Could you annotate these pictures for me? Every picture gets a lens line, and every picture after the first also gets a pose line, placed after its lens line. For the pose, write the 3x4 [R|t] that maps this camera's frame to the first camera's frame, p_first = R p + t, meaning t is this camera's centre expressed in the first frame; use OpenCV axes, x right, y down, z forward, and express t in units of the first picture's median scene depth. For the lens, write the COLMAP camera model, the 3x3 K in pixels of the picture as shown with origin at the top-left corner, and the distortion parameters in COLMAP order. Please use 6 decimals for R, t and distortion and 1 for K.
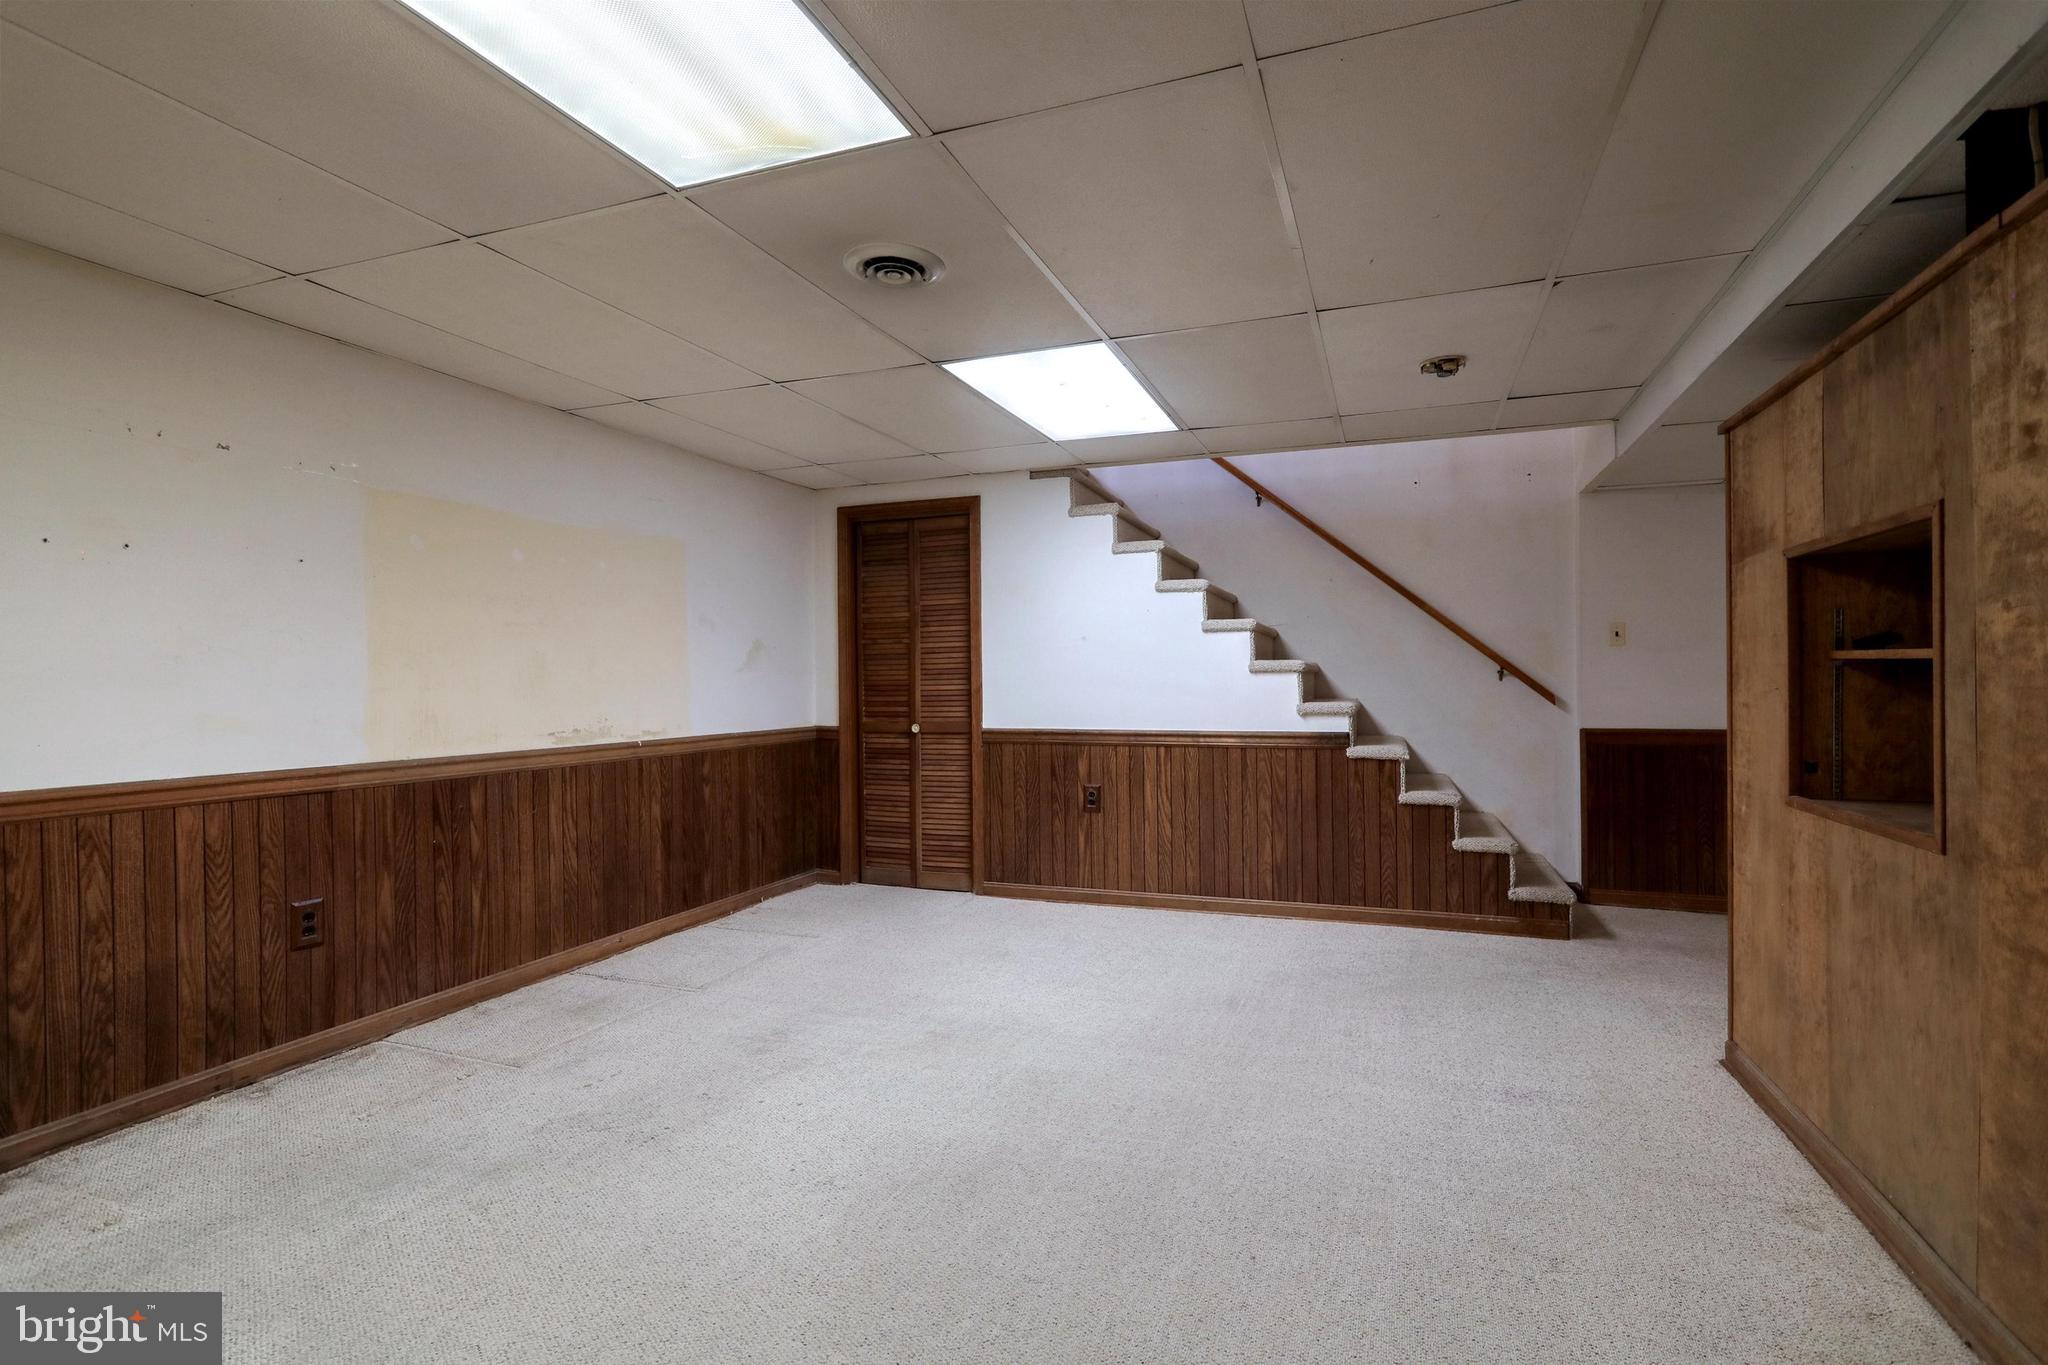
lens RADIAL K [[989.2, 0, 1019.0], [0, 989.2, 677.5], [0, 0, 1]] dist [-0.000781, 0.002331]
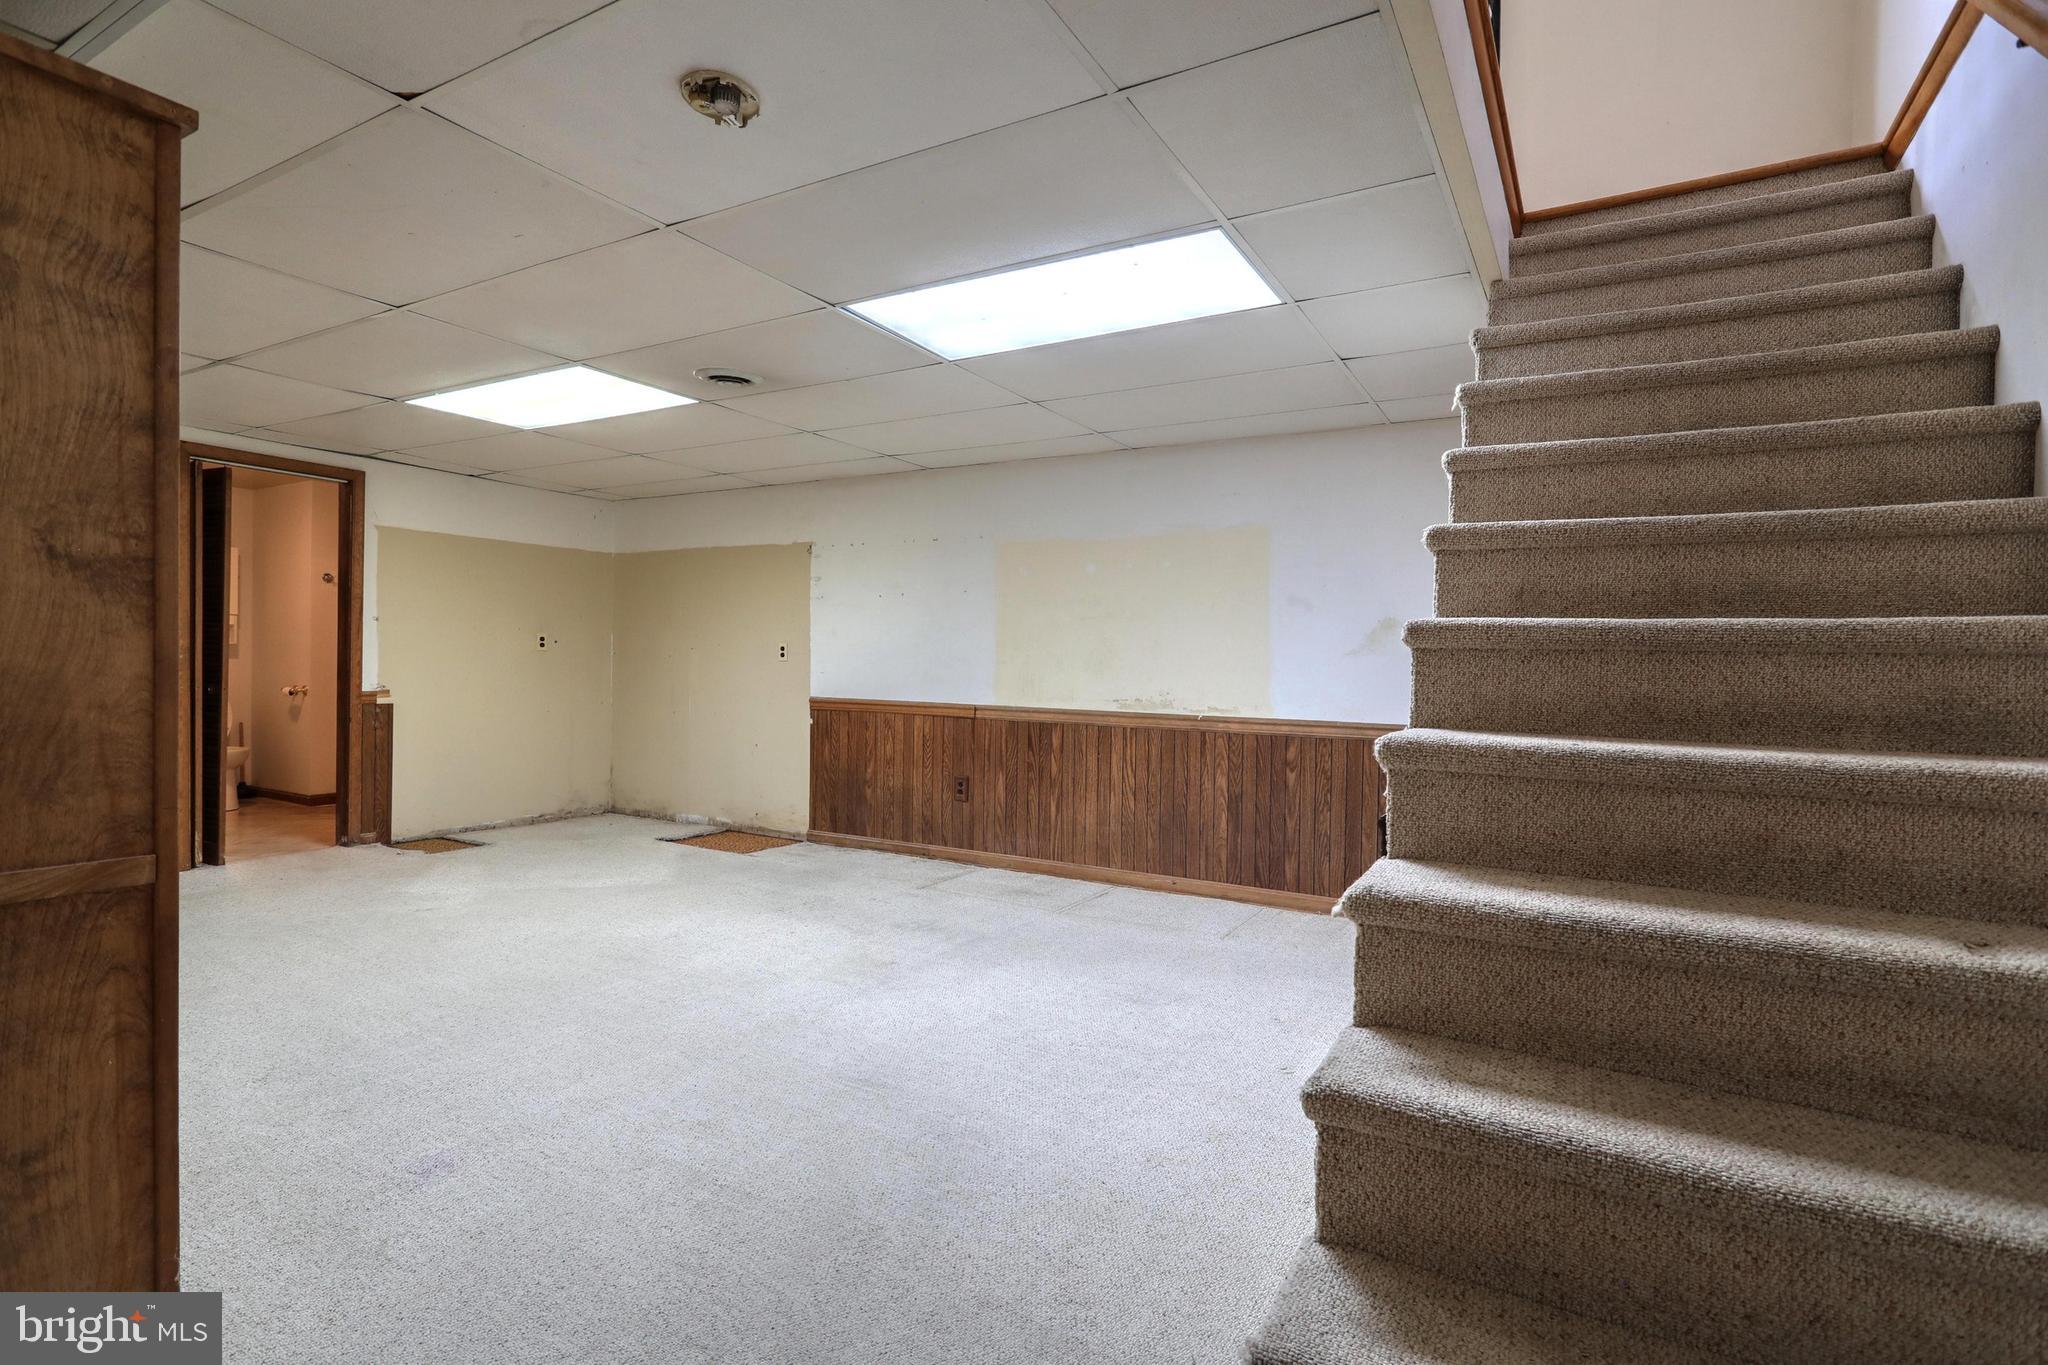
lens RADIAL K [[989.2, 0, 1034.9], [0, 989.2, 675.5], [0, 0, 1]] dist [-0.000781, 0.002331]
pose [[-0.157627, 0.016870, -0.987355, 0.926115], [-0.015863, 0.999682, 0.019613, 0.000347], [0.987371, 0.018754, -0.157309, 1.220975]]
